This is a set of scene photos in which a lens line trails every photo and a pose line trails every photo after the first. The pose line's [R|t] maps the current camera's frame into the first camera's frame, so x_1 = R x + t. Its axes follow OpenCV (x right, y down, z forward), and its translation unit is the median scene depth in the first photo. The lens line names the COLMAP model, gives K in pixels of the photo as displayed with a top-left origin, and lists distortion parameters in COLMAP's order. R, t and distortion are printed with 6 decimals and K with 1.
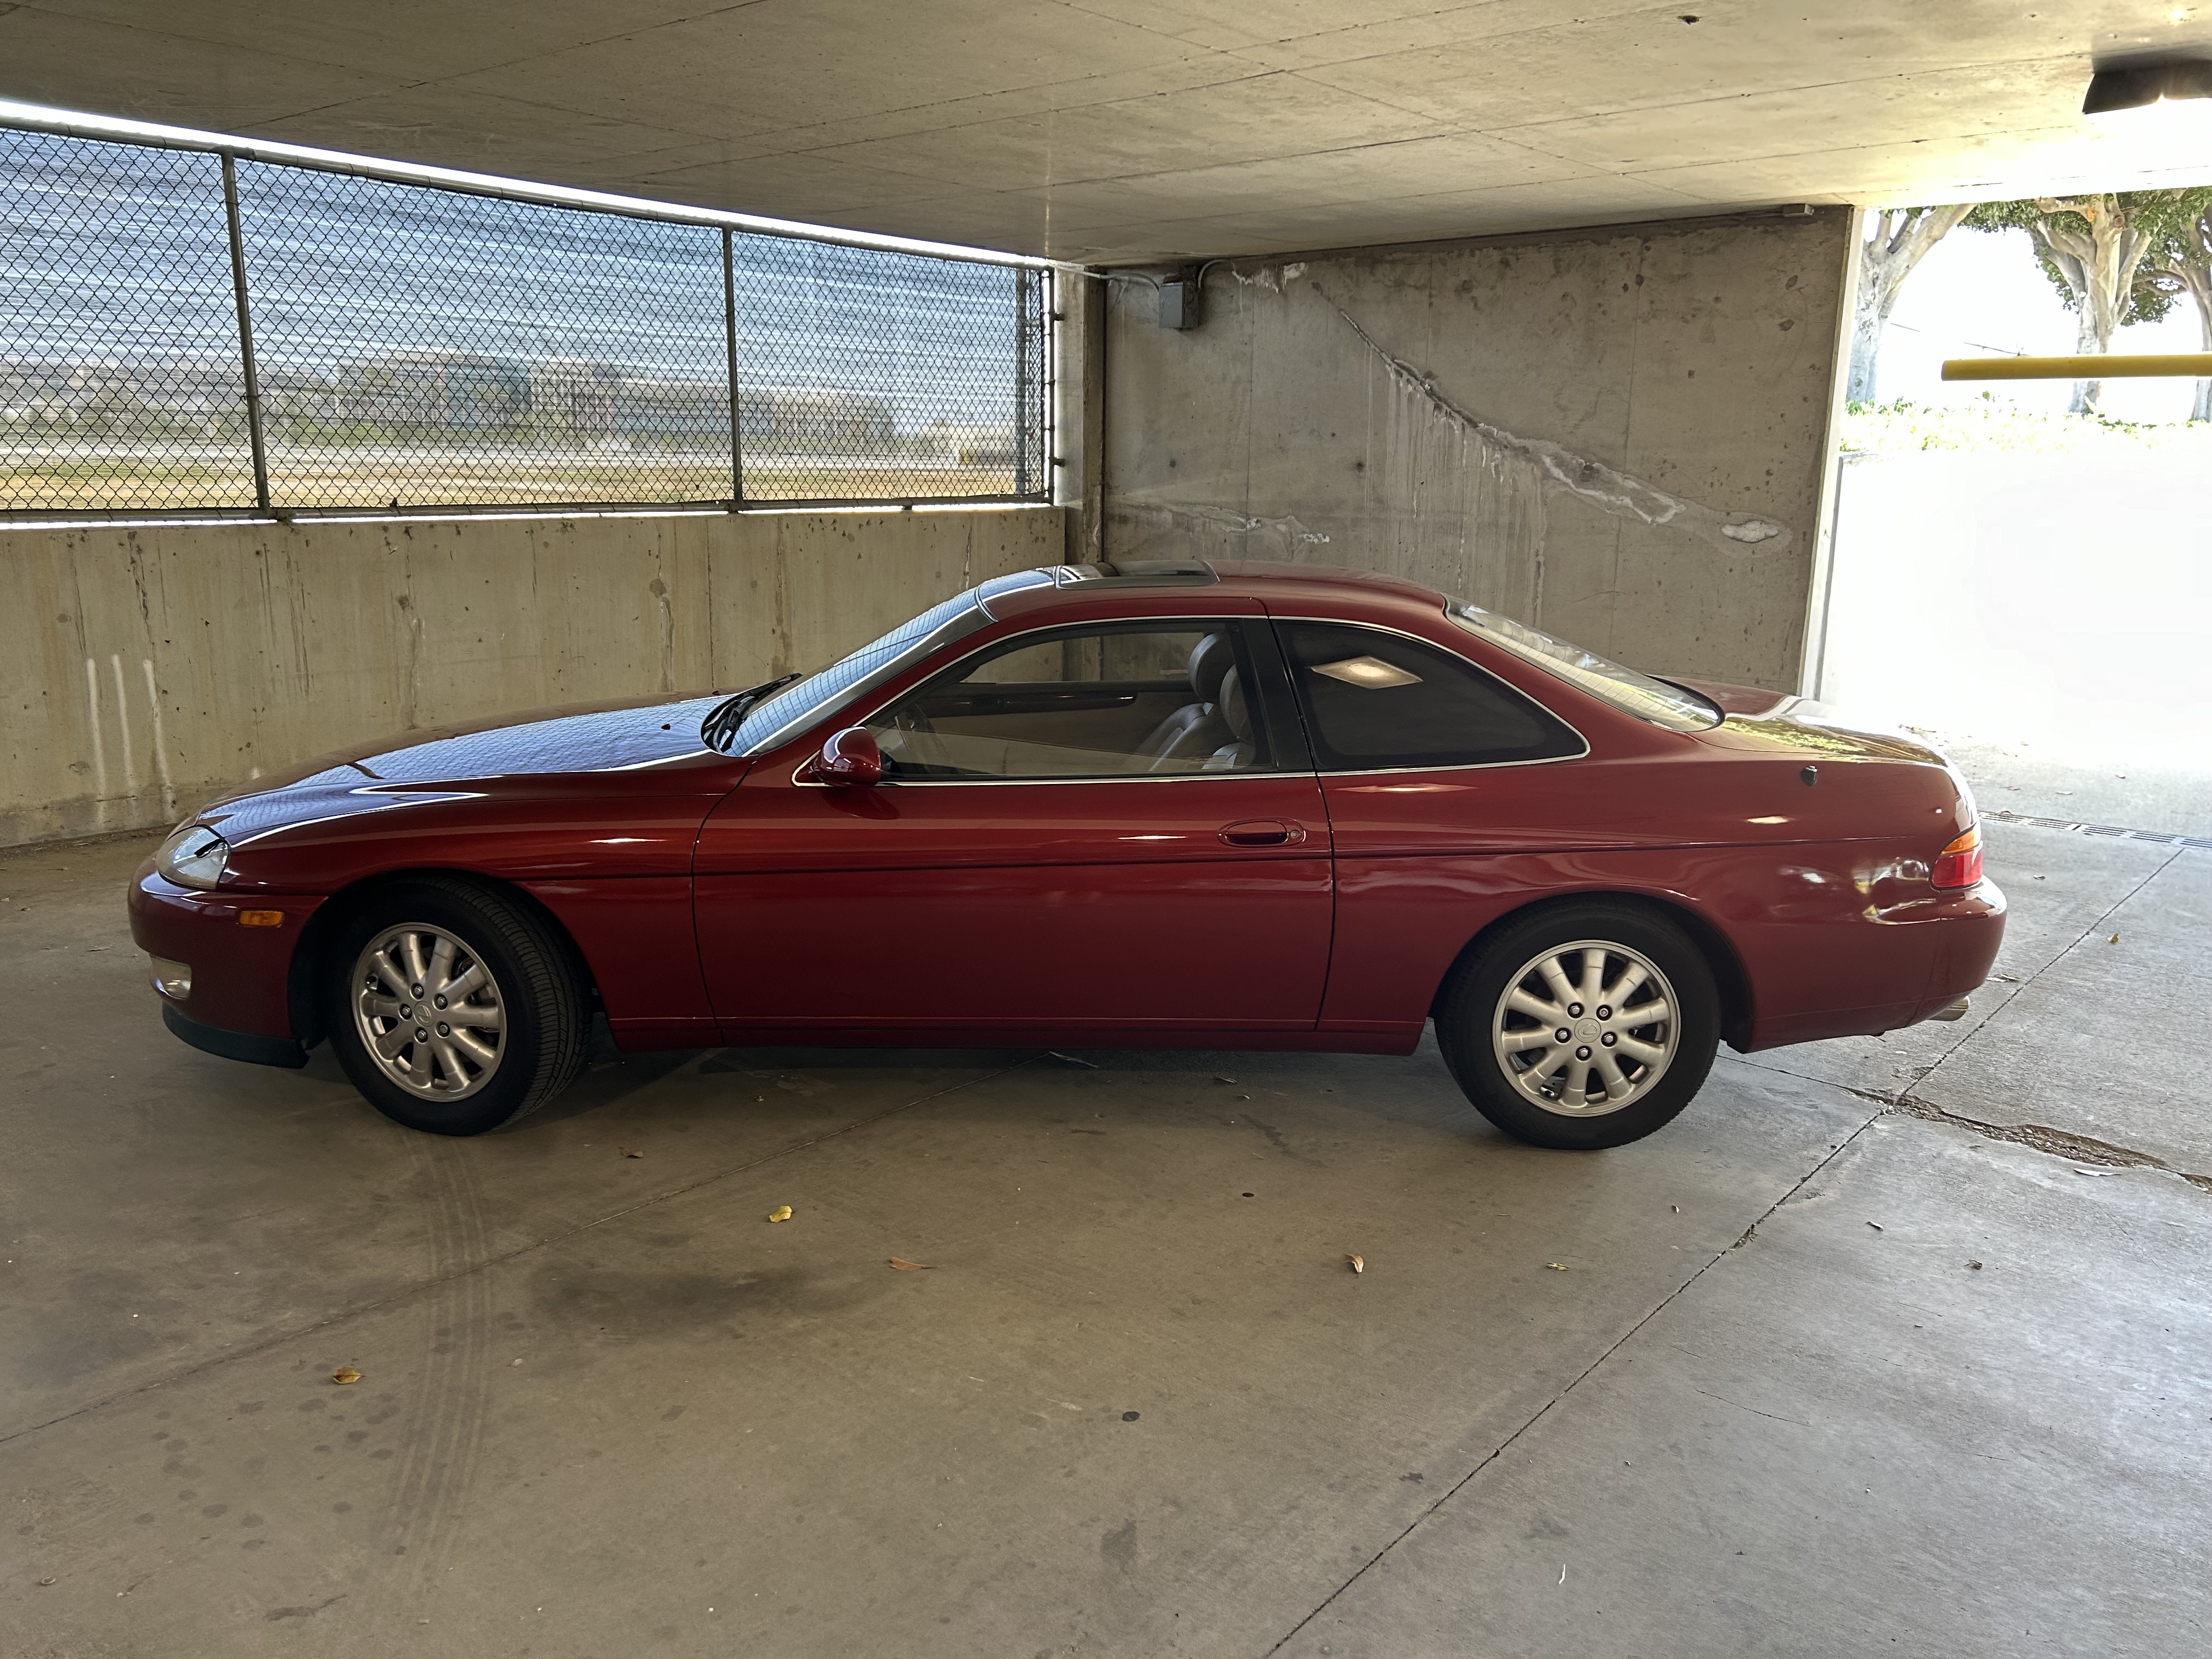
lens RADIAL K [[1661.9, 0, 1106.5], [0, 1661.9, 829.7], [0, 0, 1]] dist [-0.004770, -0.016166]
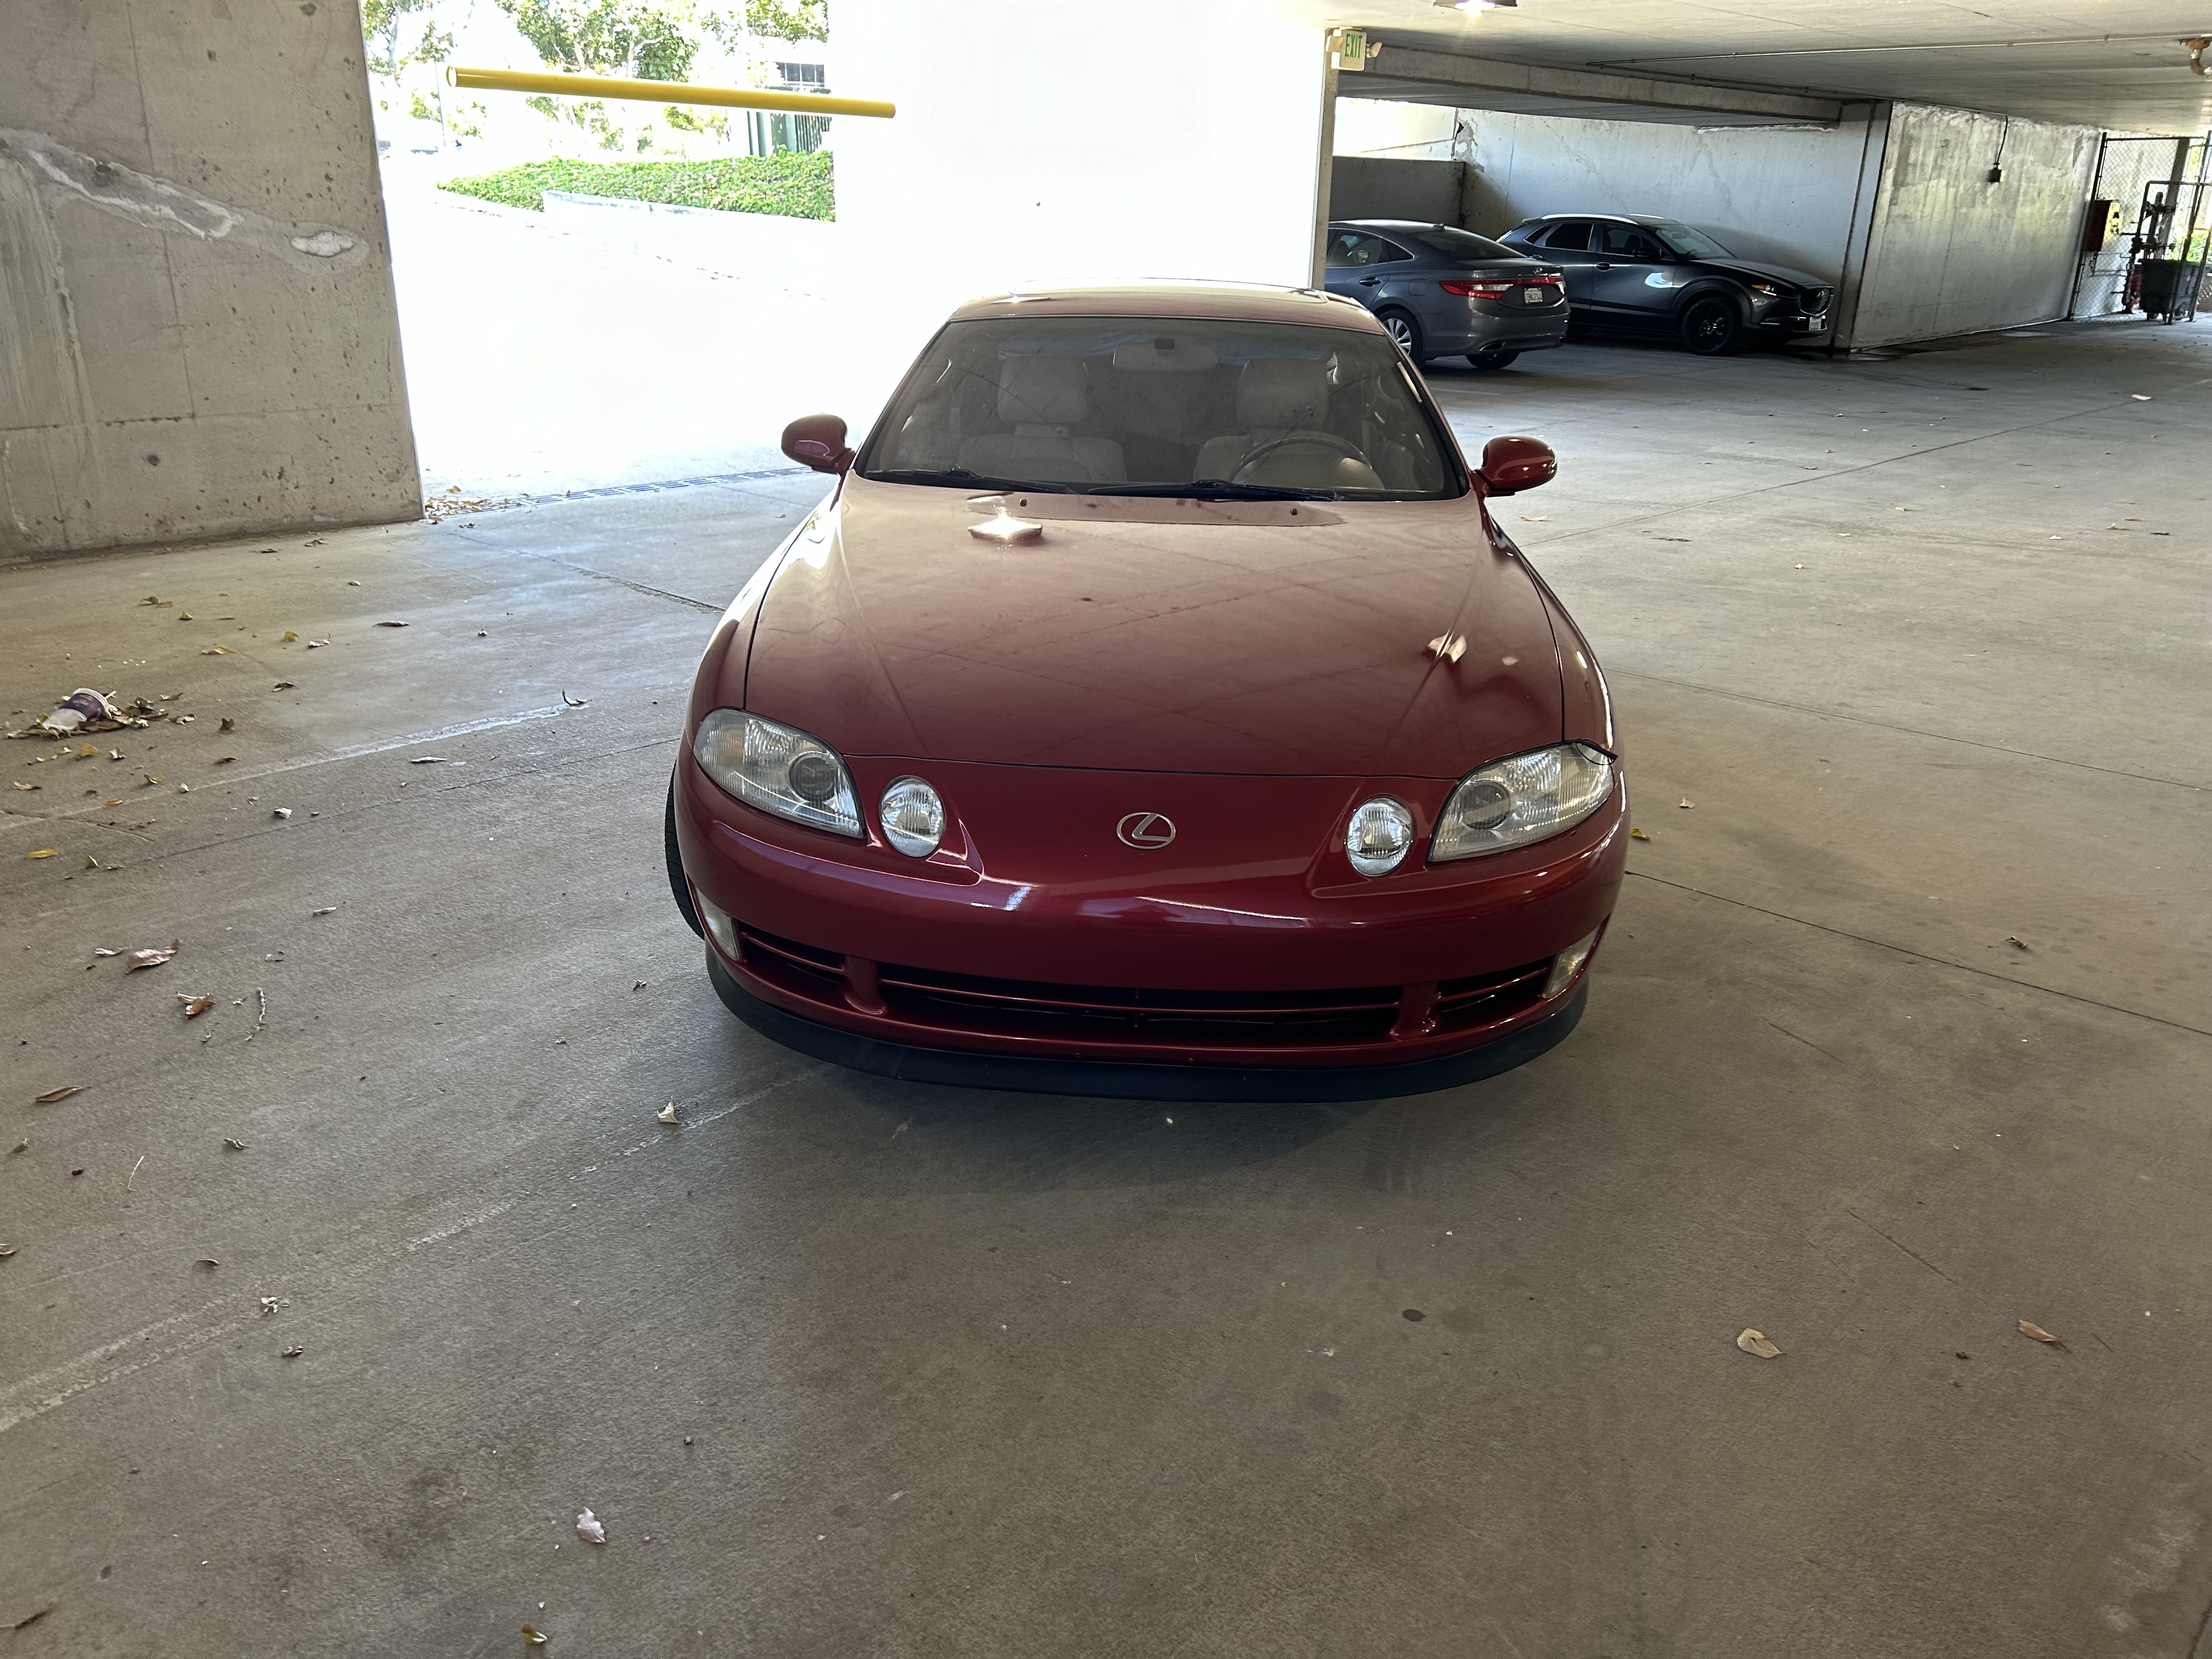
lens RADIAL K [[1661.9, 0, 1105.1], [0, 1661.9, 833.1], [0, 0, 1]] dist [-0.004770, -0.016166]
pose [[0.059767, -0.357335, 0.932062, -0.547538], [0.192399, 0.920347, 0.340507, -0.105402], [-0.979495, 0.158977, 0.123758, 0.499752]]
